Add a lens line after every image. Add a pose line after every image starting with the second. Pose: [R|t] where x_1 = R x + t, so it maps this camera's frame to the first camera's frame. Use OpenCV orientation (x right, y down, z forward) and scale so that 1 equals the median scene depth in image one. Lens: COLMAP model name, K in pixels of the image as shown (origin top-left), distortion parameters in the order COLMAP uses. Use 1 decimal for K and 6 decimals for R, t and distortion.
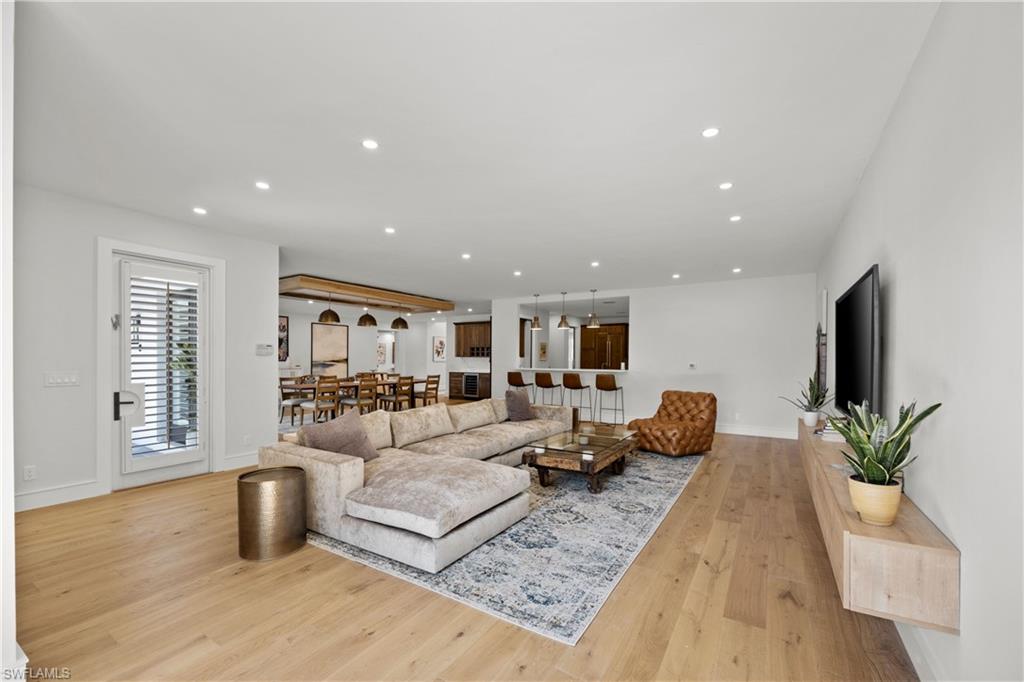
lens RADIAL K [[416.0, 0, 512.1], [0, 416.0, 361.8], [0, 0, 1]] dist [-0.000138, -0.000002]
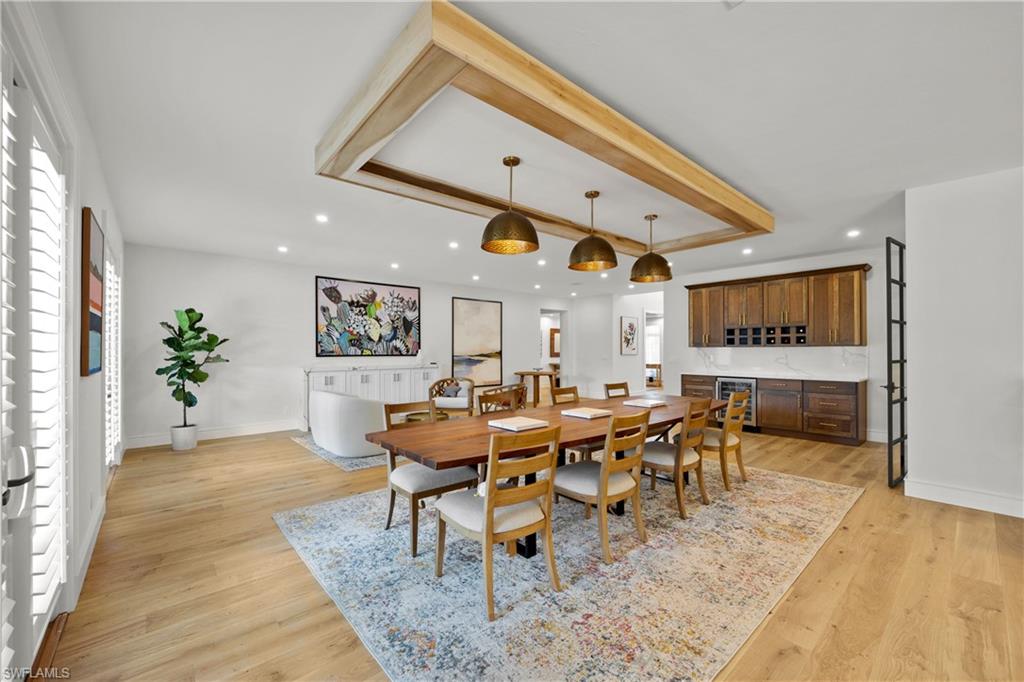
lens RADIAL K [[415.0, 0, 512.0], [0, 415.0, 341.0], [0, 0, 1]] dist [-0.001046, -0.000059]
pose [[0.957301, -0.014813, -0.288713, -0.208768], [0.006562, 0.999542, -0.029526, -0.004807], [0.289019, 0.026371, 0.956960, 0.411740]]
